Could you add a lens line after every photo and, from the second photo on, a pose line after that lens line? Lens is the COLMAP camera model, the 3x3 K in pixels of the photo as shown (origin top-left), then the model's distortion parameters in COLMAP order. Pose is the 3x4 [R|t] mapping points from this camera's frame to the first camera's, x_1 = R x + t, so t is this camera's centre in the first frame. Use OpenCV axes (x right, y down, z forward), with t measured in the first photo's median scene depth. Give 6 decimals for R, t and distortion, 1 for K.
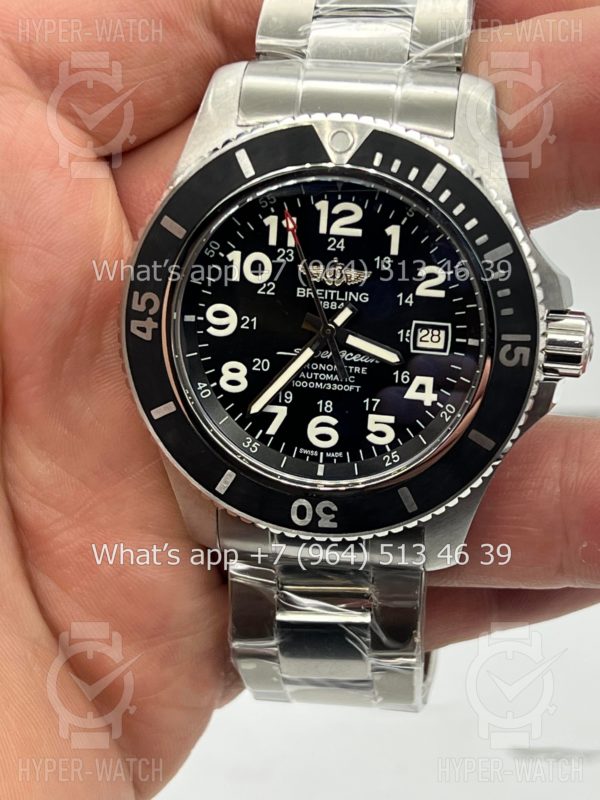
lens RADIAL K [[1866.4, 0, 295.1], [0, 1866.4, 399.4], [0, 0, 1]] dist [0.300753, 0.000000]
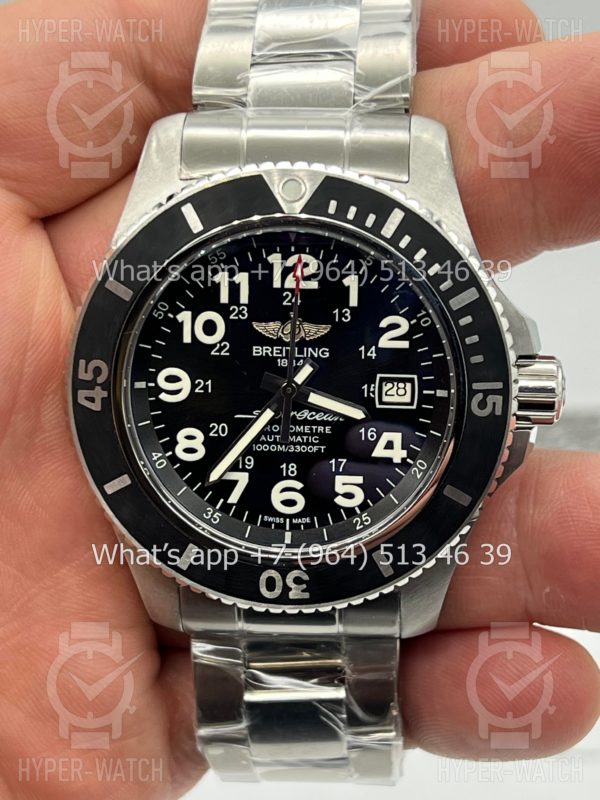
lens RADIAL K [[1866.4, 0, 296.2], [0, 1866.4, 399.6], [0, 0, 1]] dist [0.300753, 0.000000]
pose [[0.996391, -0.055459, 0.064257, -0.039167], [0.057893, 0.997649, -0.036669, 0.003103], [-0.062072, 0.040257, 0.997259, 0.056227]]
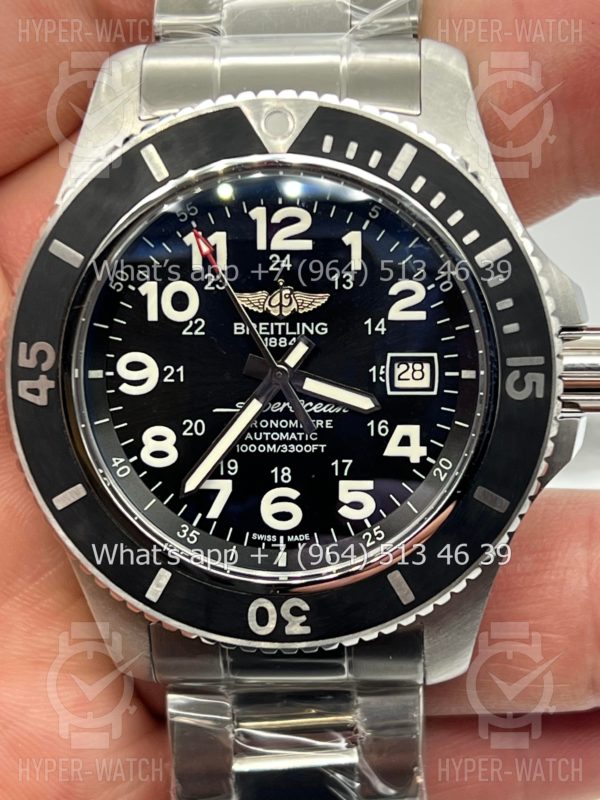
lens RADIAL K [[1866.4, 0, 296.1], [0, 1866.4, 402.6], [0, 0, 1]] dist [0.300753, 0.000000]
pose [[0.995036, -0.074207, 0.066312, -0.026690], [0.080082, 0.992640, -0.090840, 0.044492], [-0.059083, 0.095700, 0.993655, 0.237235]]
